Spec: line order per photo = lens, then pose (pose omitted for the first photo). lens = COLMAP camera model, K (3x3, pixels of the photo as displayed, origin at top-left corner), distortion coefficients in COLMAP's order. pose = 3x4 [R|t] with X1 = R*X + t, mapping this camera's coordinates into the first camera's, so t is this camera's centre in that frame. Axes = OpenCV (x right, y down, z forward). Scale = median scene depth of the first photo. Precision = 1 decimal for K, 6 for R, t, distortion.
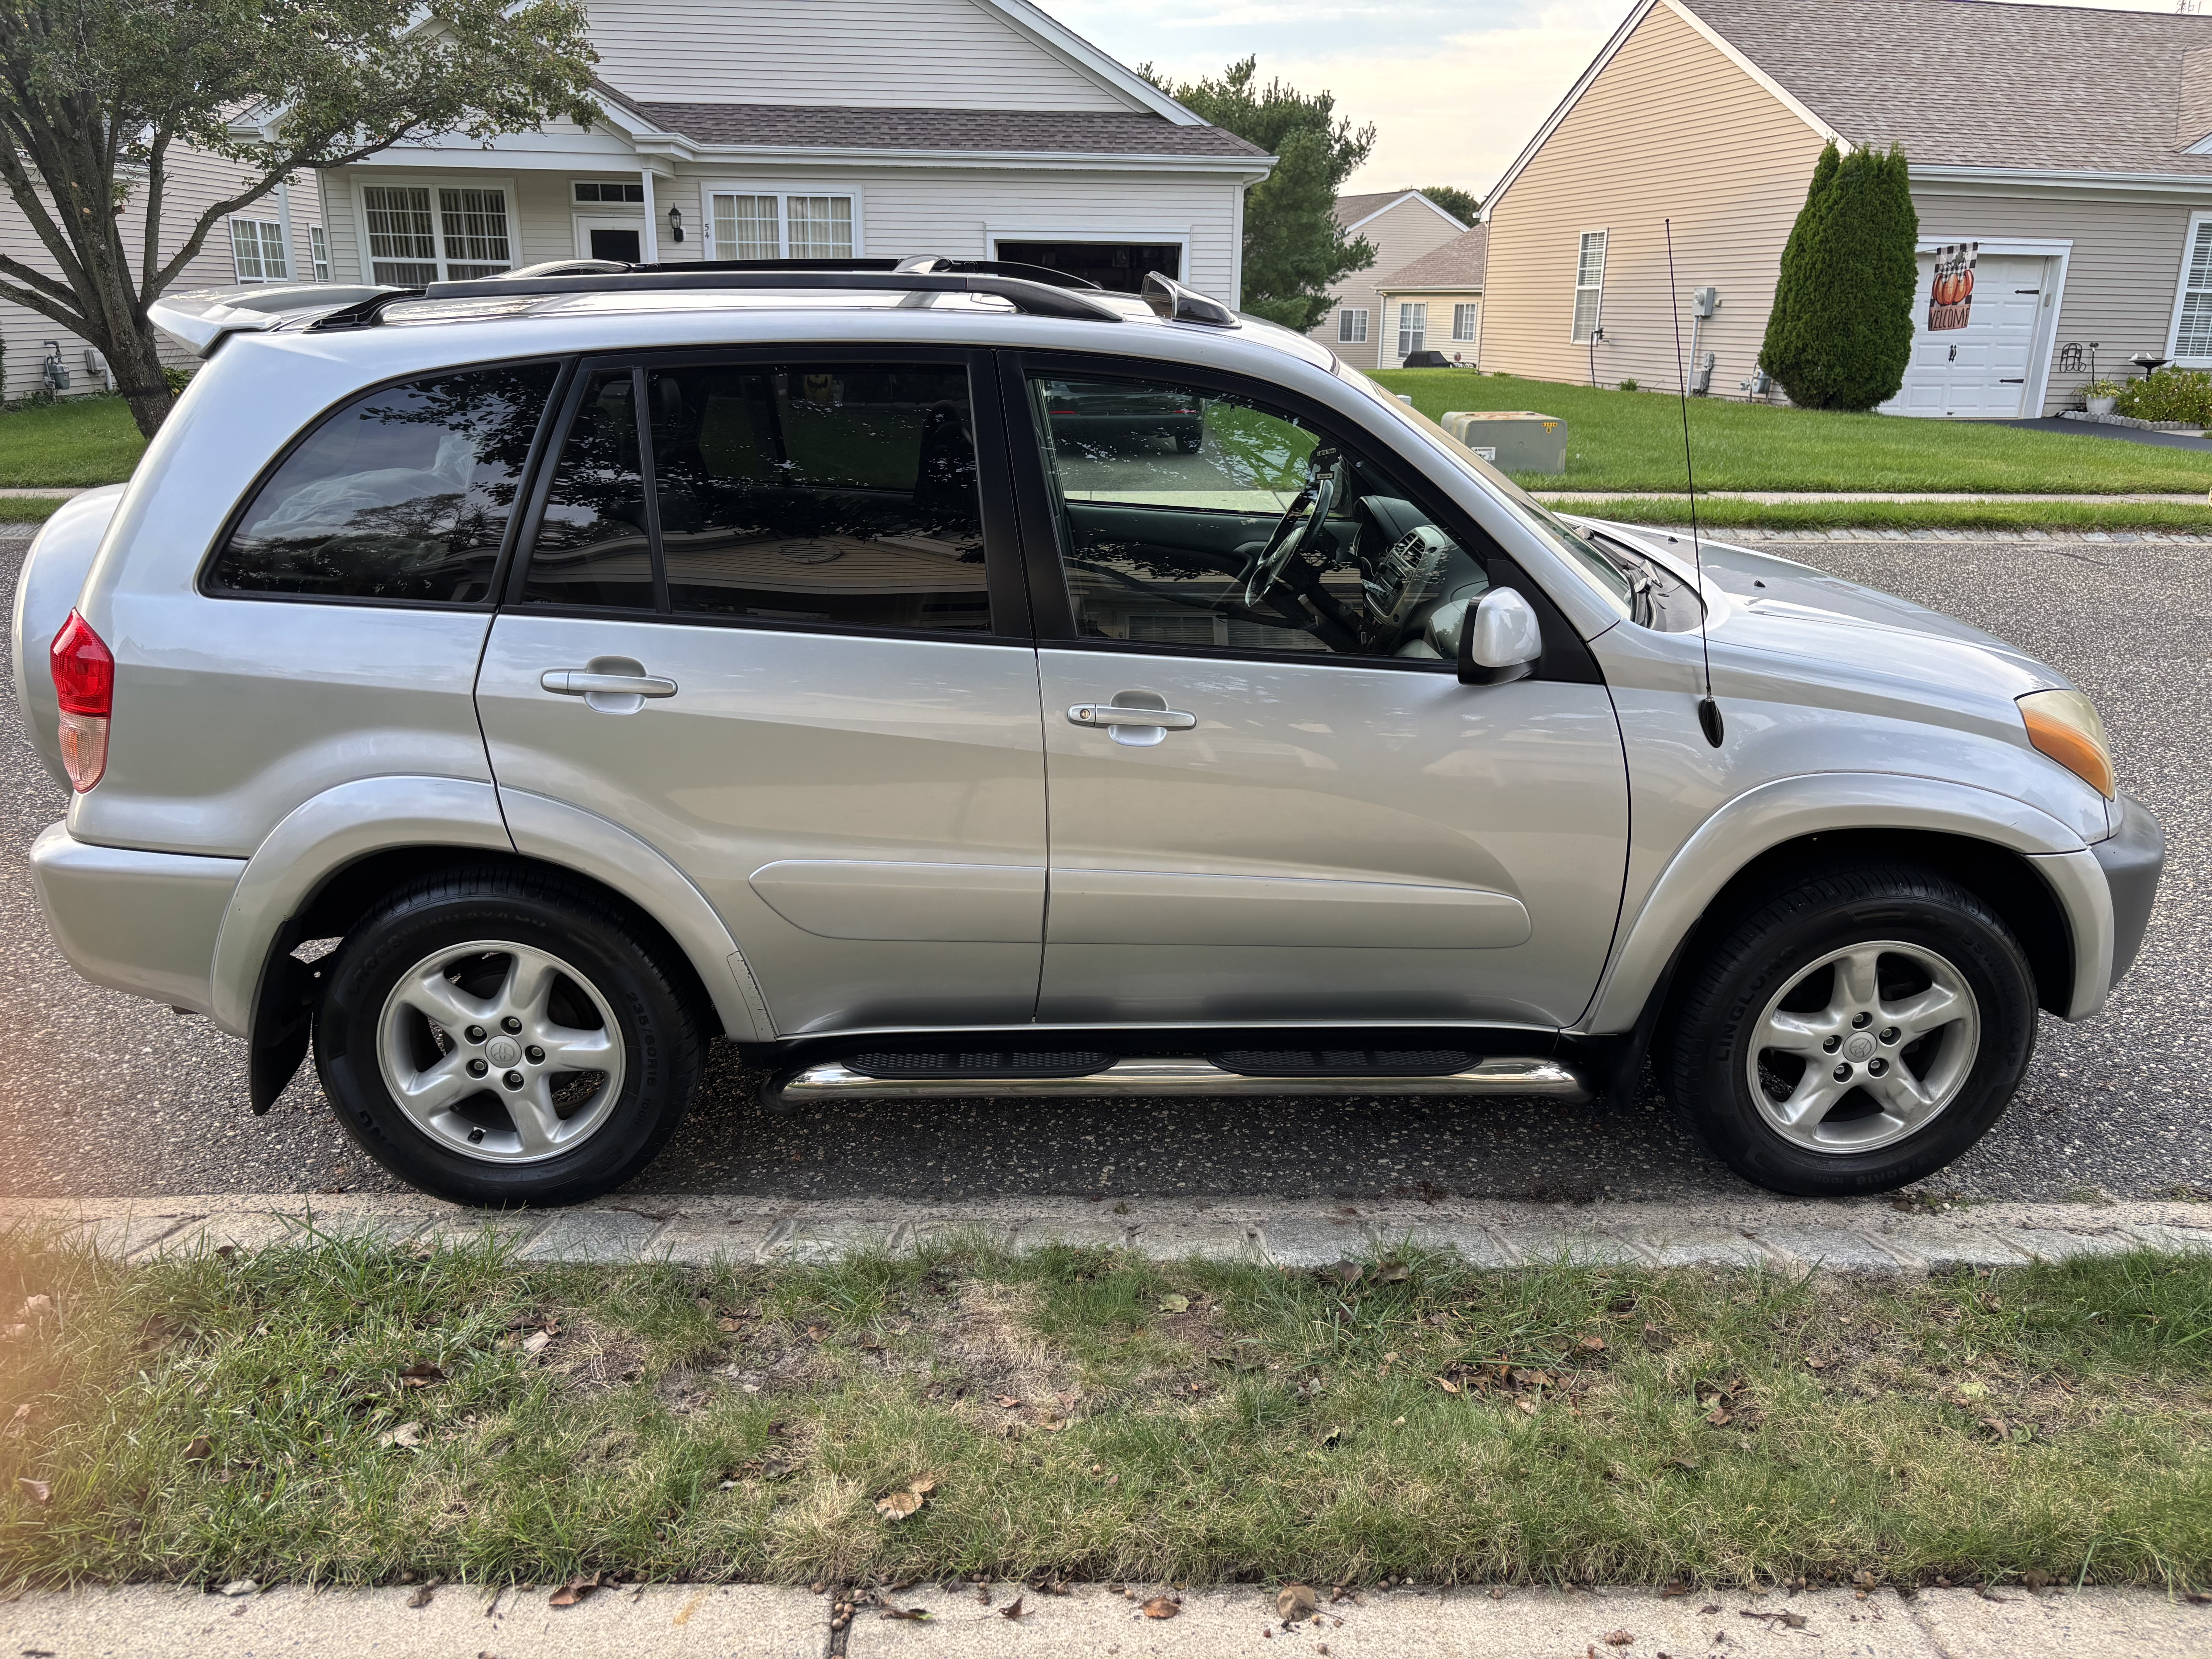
lens RADIAL K [[1654.7, 0, 1071.0], [0, 1654.7, 828.1], [0, 0, 1]] dist [0.074710, -0.078183]
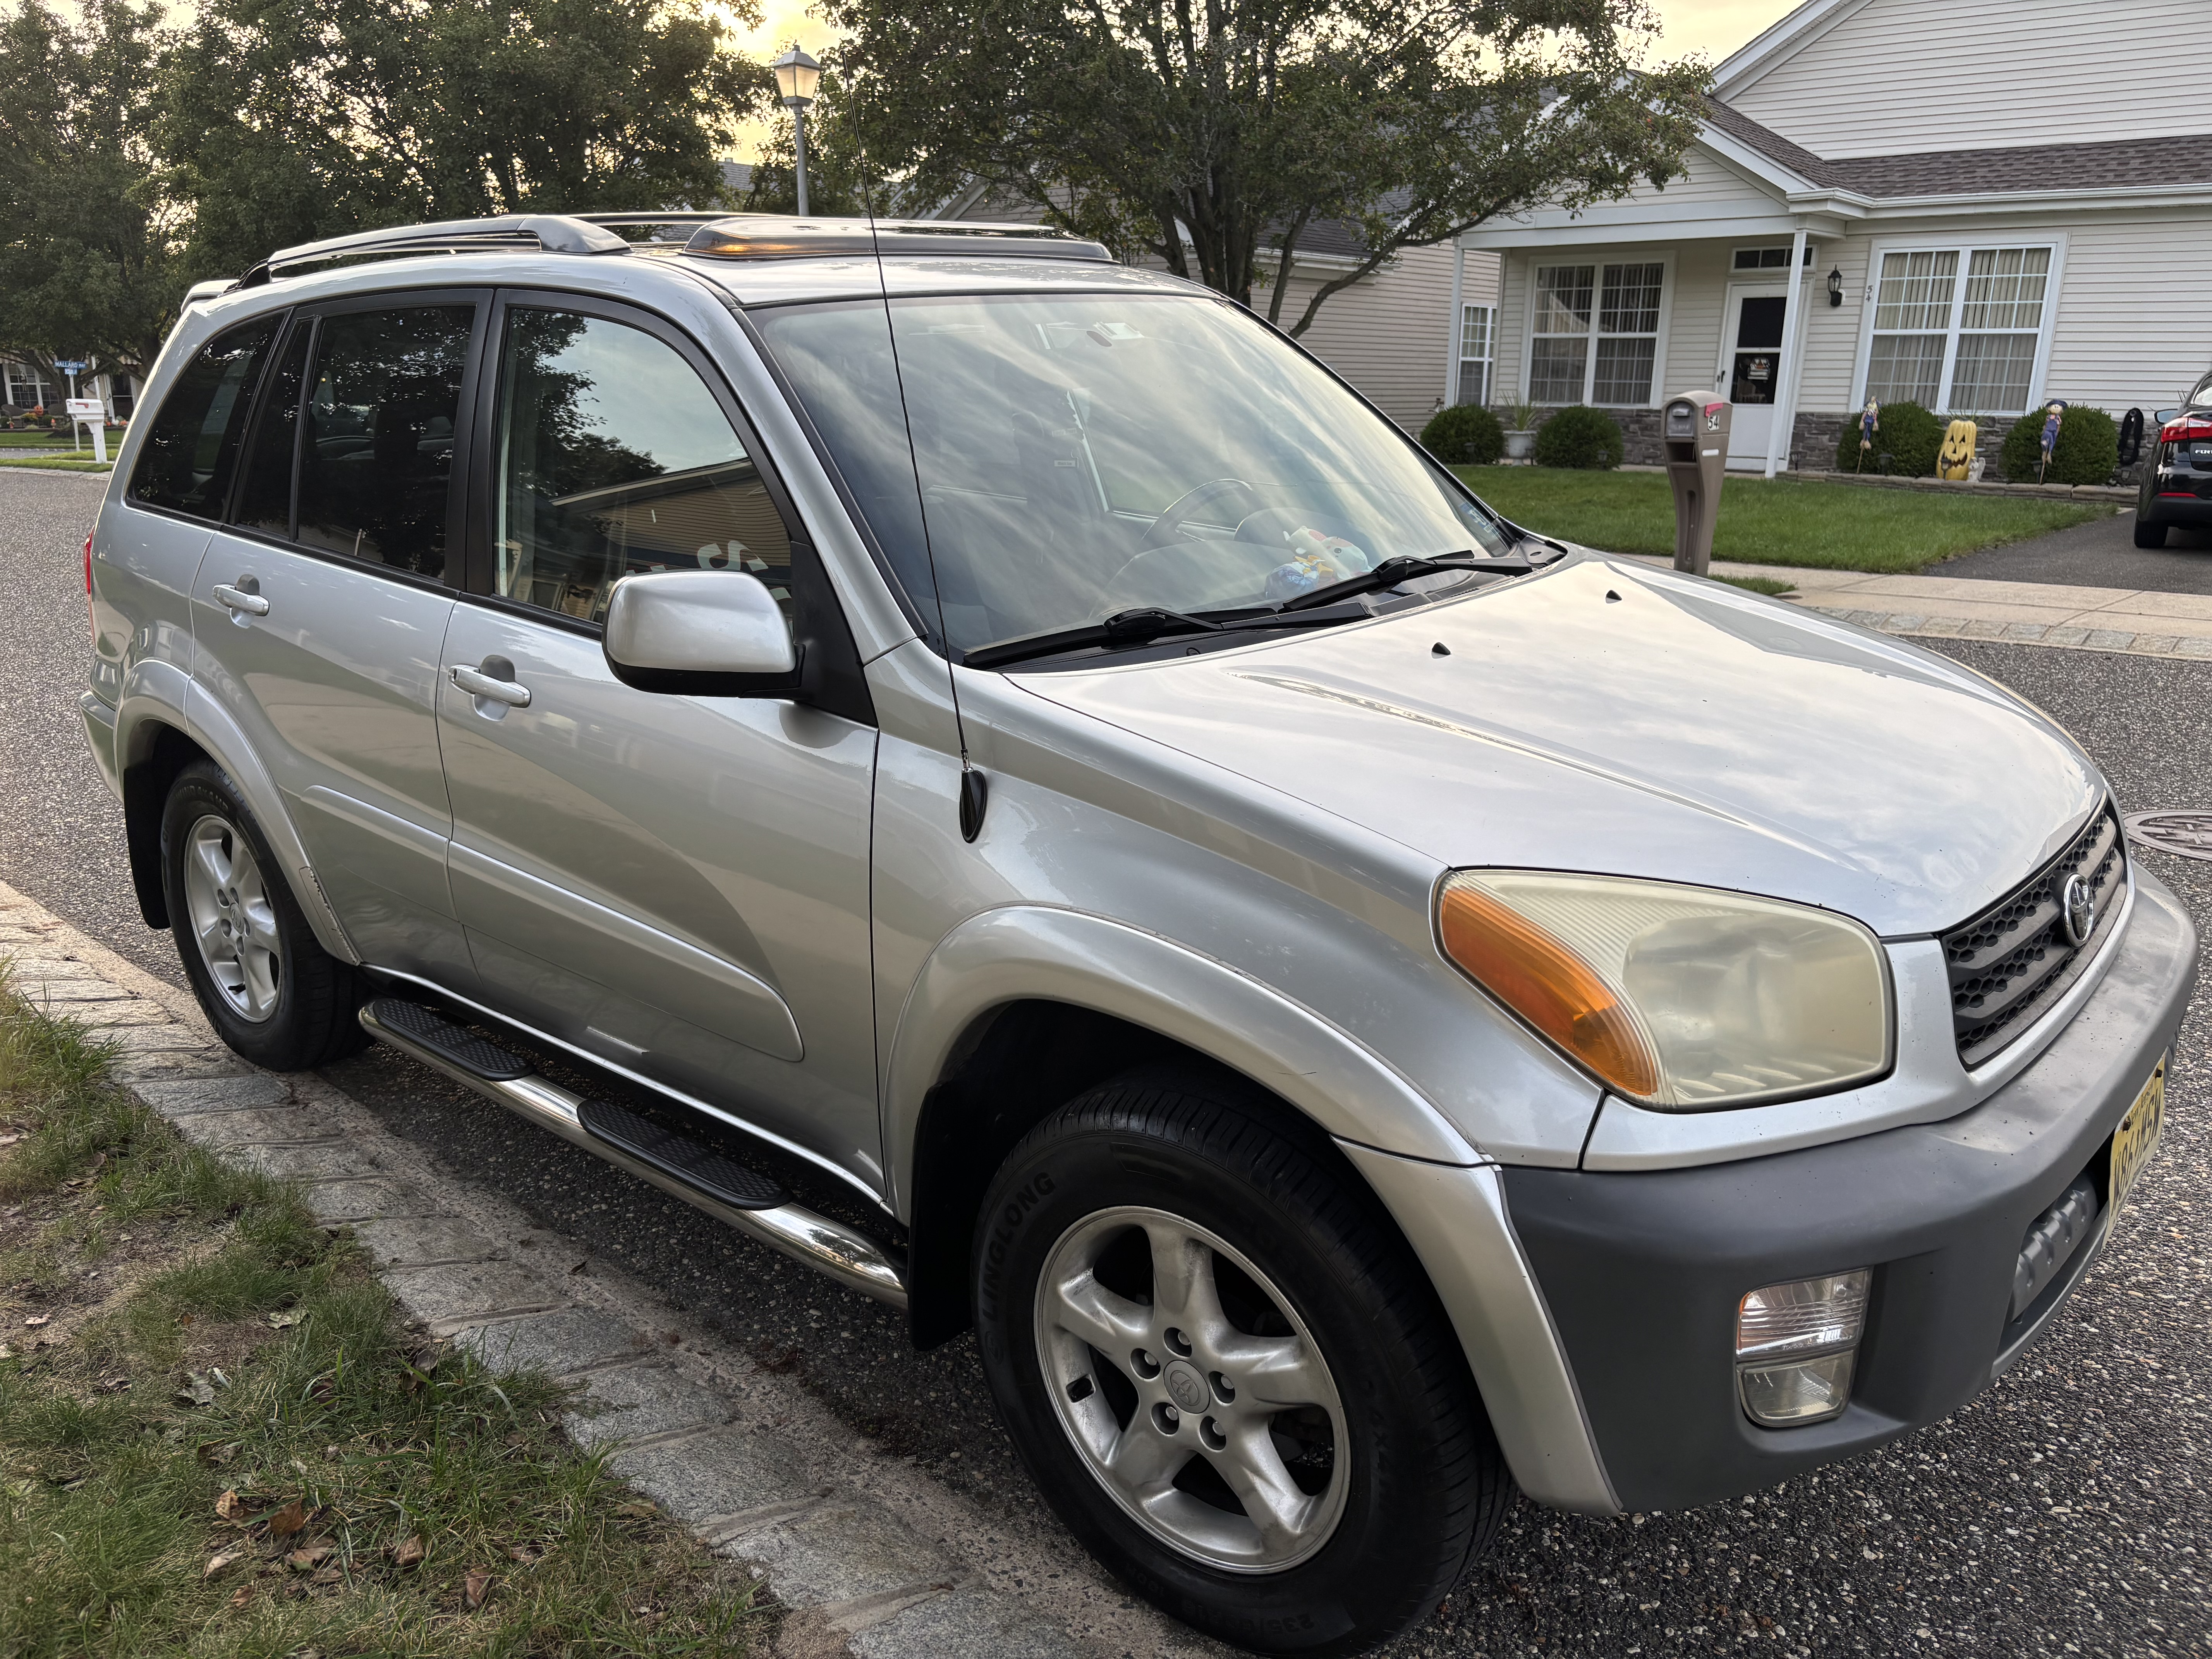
lens RADIAL K [[1654.7, 0, 1071.0], [0, 1654.7, 828.1], [0, 0, 1]] dist [0.074710, -0.078183]
pose [[0.731404, 0.179953, -0.657773, 0.124409], [-0.212551, 0.976663, 0.030850, -0.012102], [0.647974, 0.117246, 0.752584, 0.075915]]
